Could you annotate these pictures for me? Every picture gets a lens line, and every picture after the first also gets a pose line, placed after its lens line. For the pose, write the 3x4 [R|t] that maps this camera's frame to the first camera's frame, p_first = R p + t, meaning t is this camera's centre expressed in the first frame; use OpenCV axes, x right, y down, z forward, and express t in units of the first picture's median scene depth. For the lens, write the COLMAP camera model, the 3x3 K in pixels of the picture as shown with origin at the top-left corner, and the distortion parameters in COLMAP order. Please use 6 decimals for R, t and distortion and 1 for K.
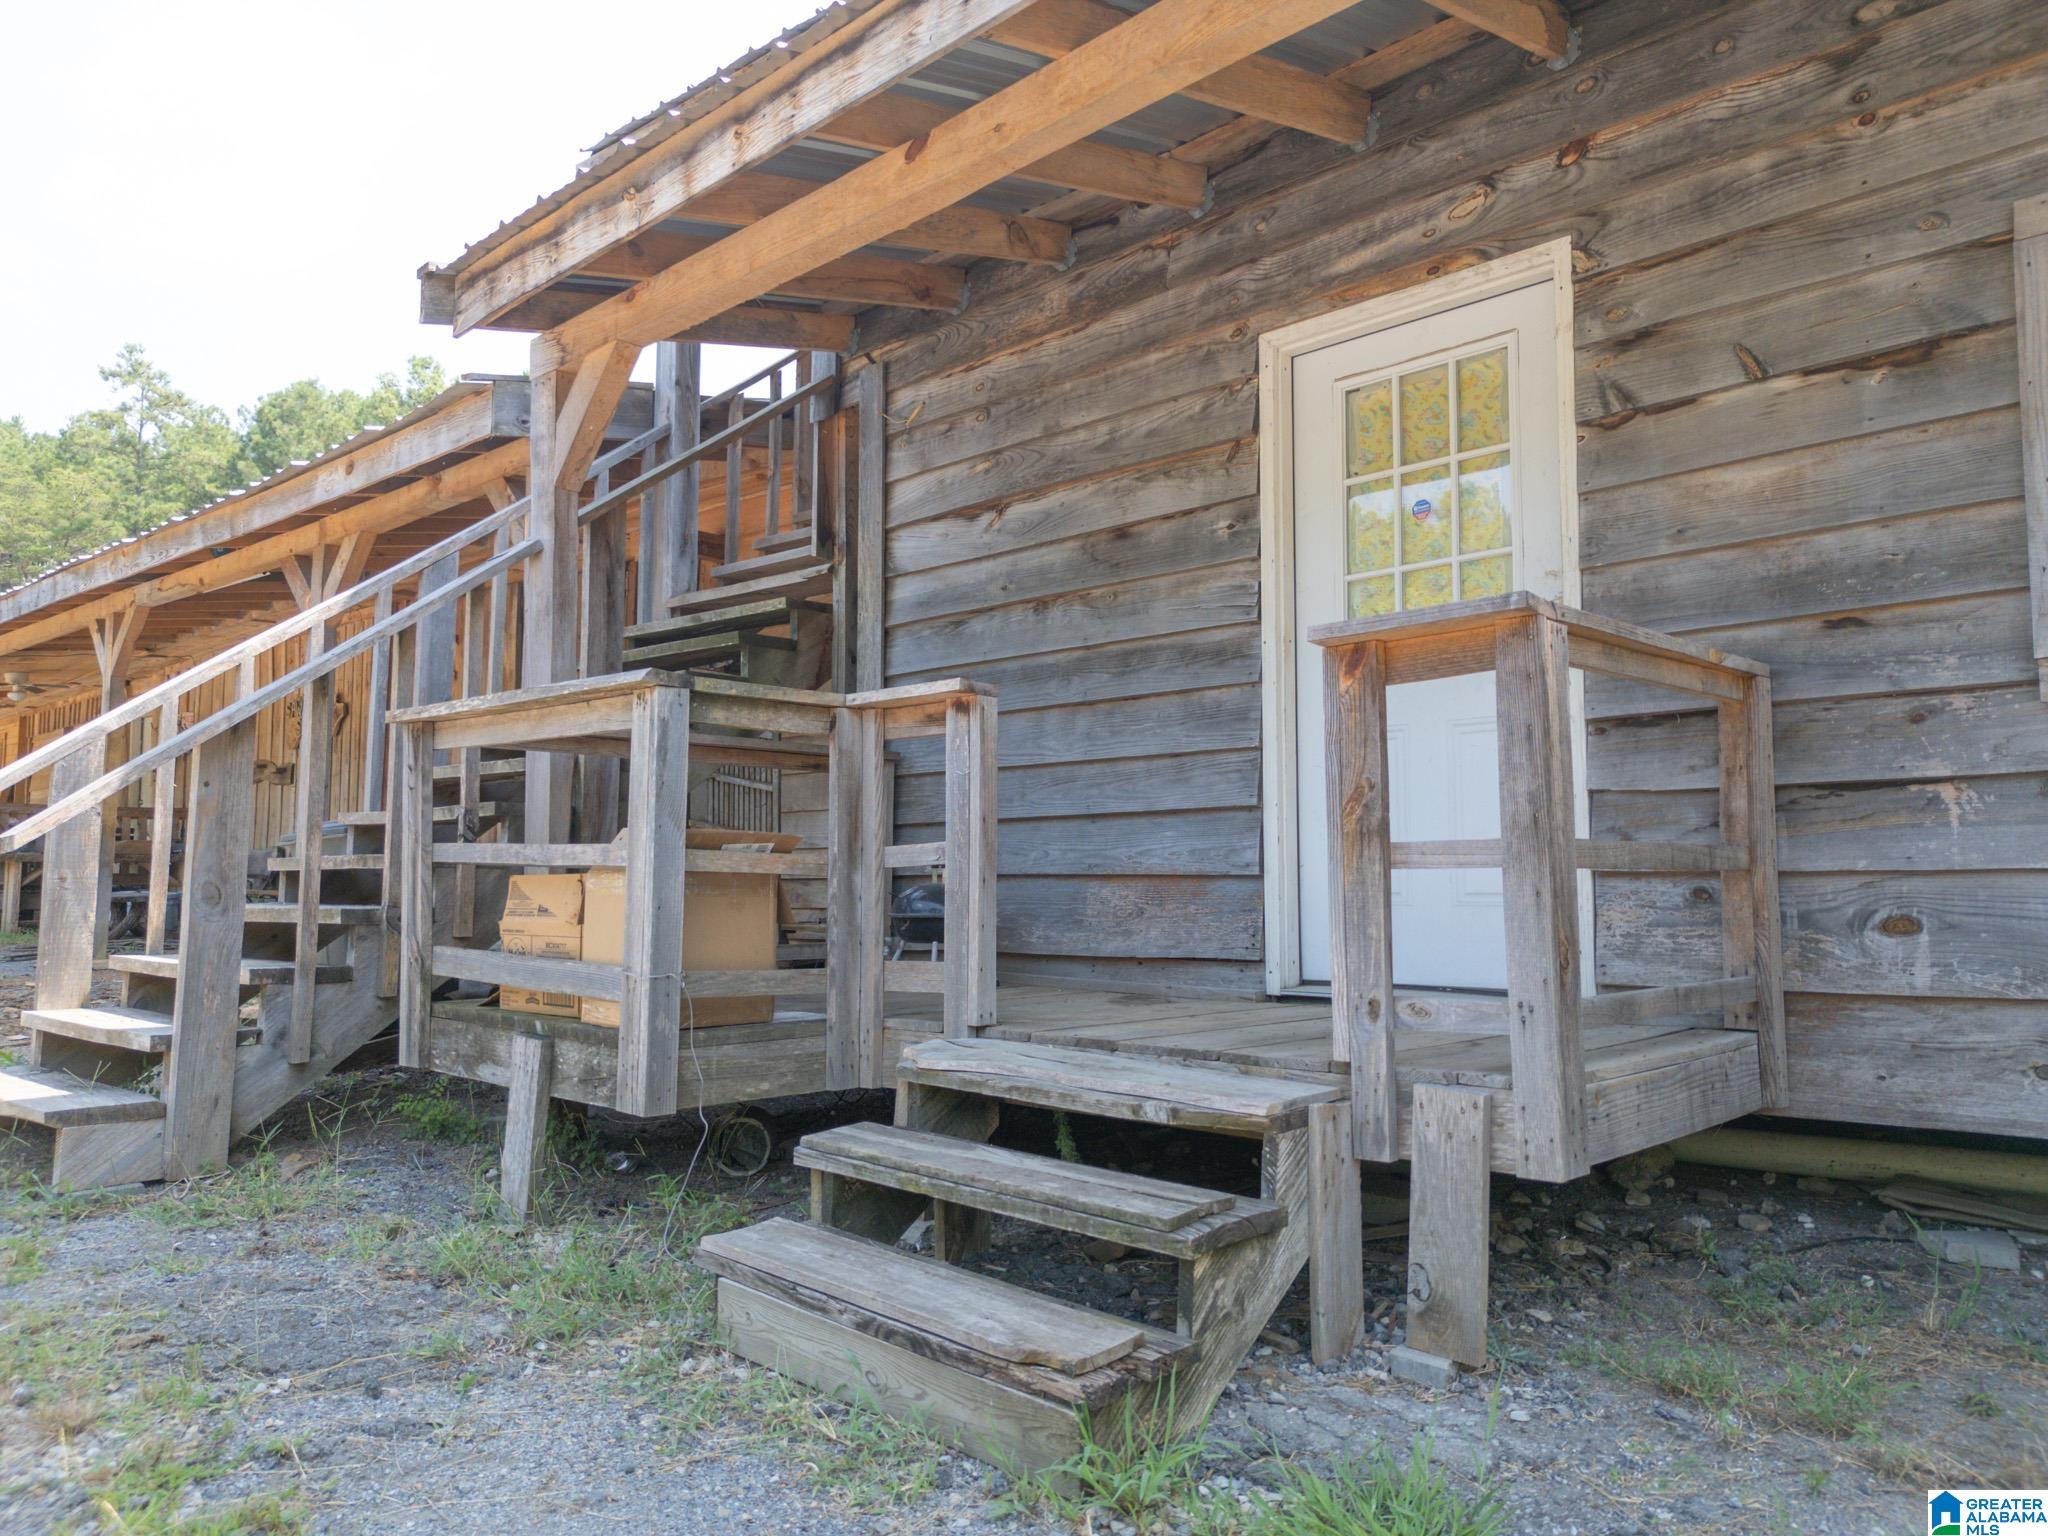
lens RADIAL K [[1388.5, 0, 1012.3], [0, 1388.5, 762.5], [0, 0, 1]] dist [0.065599, -0.063652]
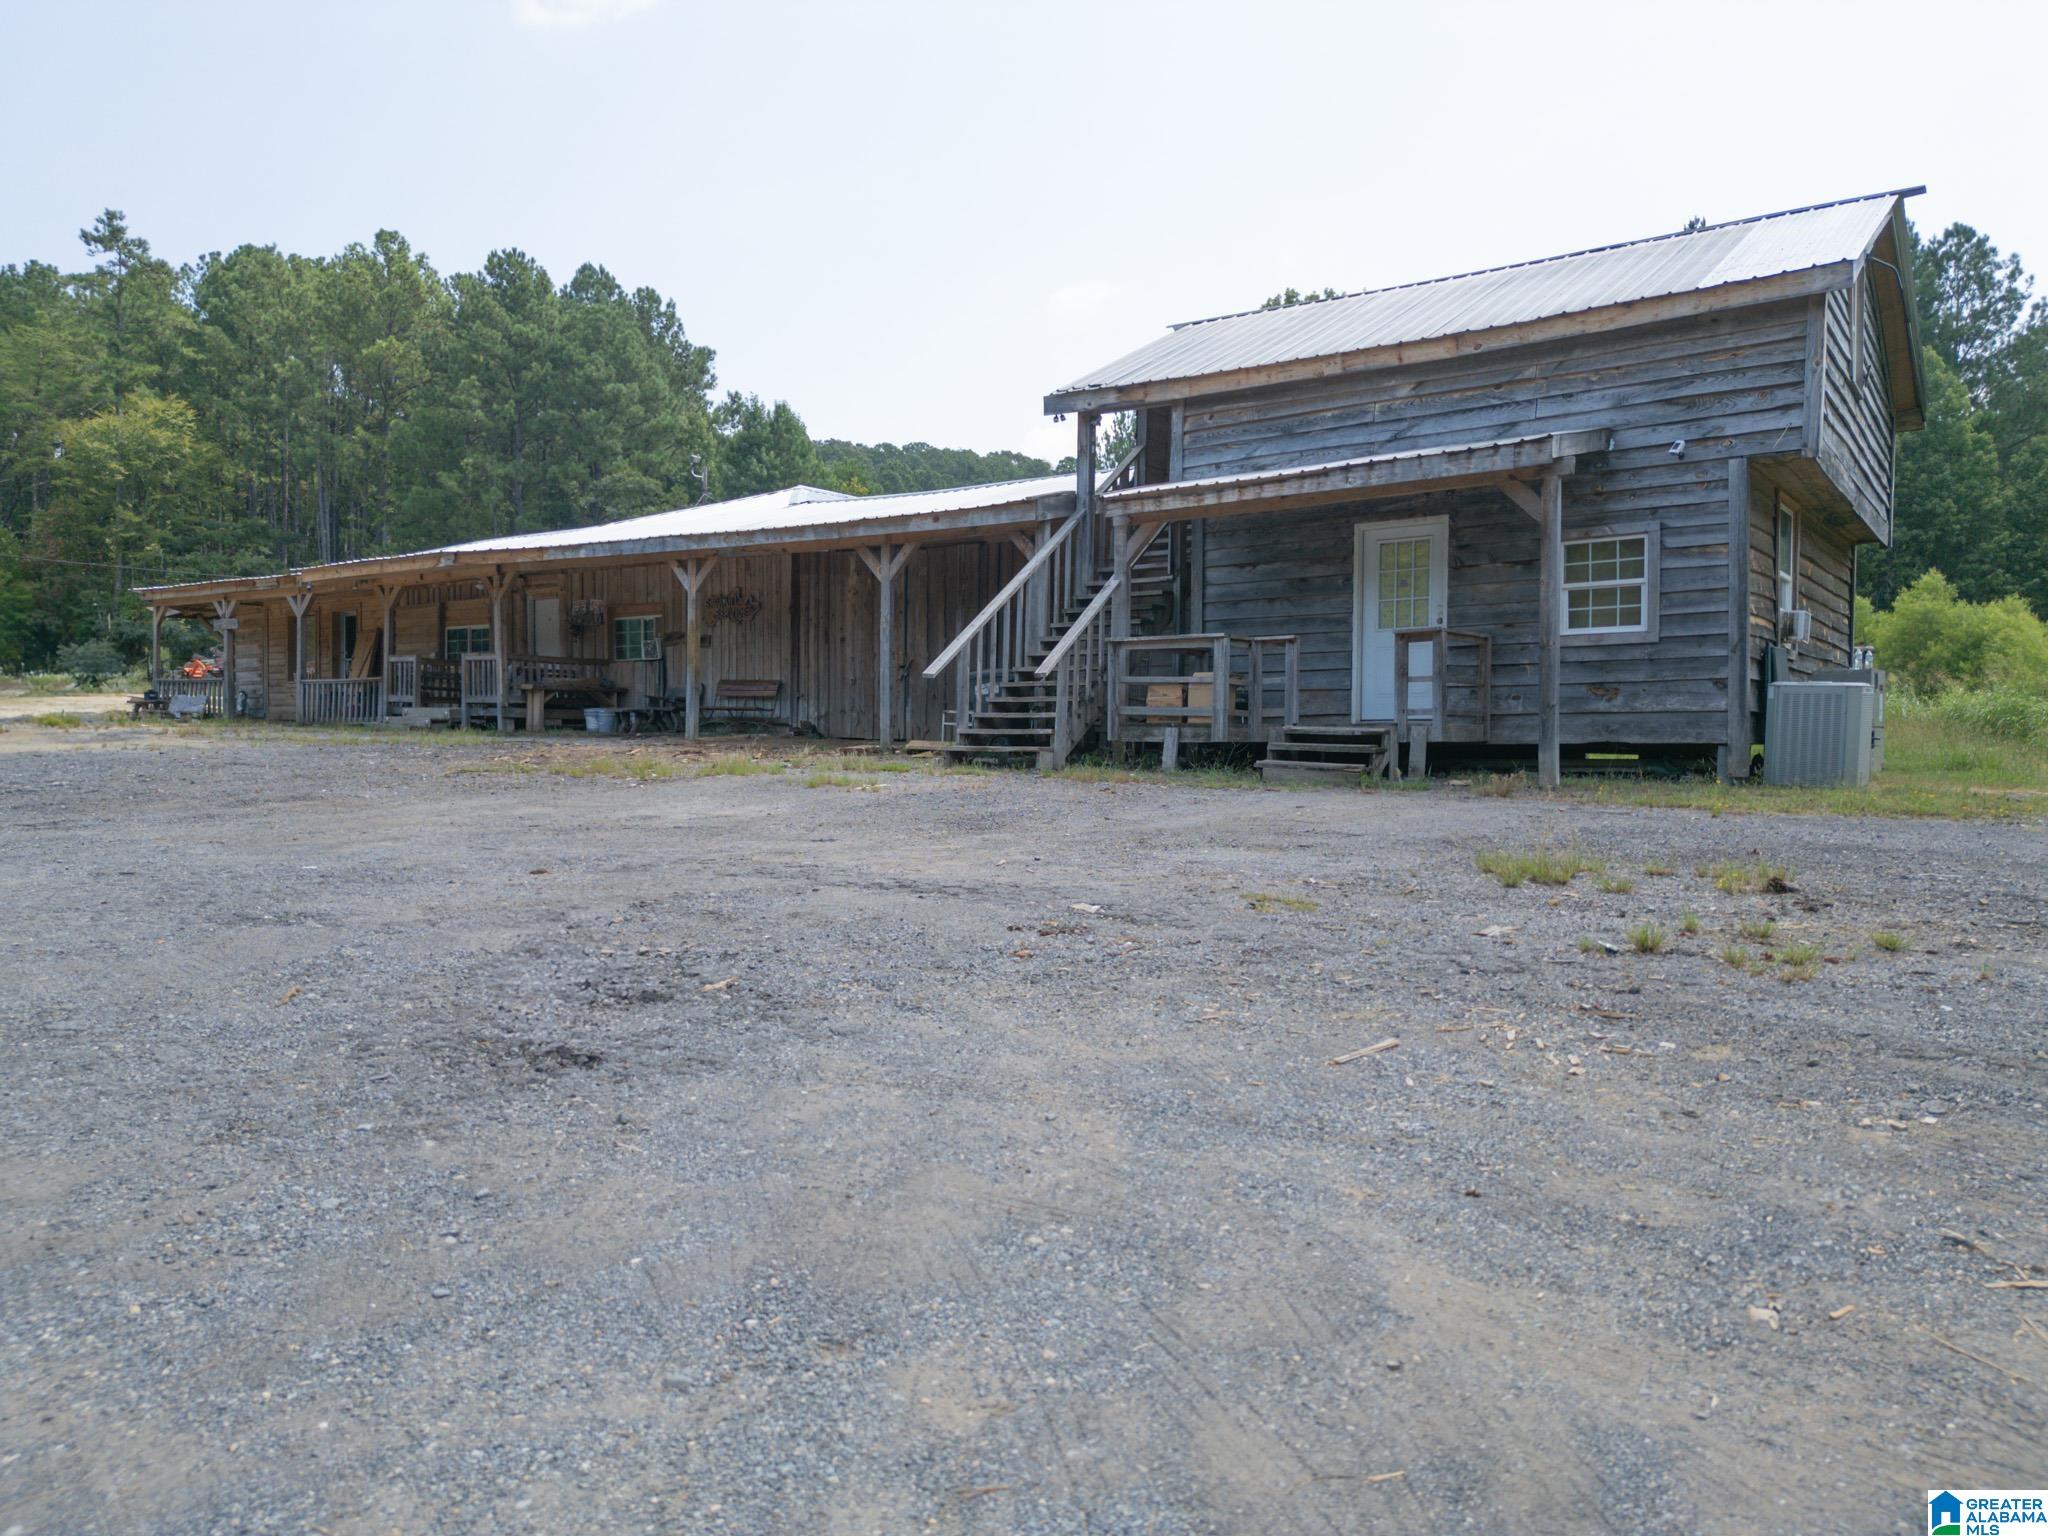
lens RADIAL K [[1388.5, 0, 1012.3], [0, 1388.5, 762.5], [0, 0, 1]] dist [0.065599, -0.063652]
pose [[0.993259, 0.006842, 0.115711, -1.200275], [-0.018458, 0.994855, 0.099614, -0.073966], [-0.114434, -0.101078, 0.988275, -2.649749]]
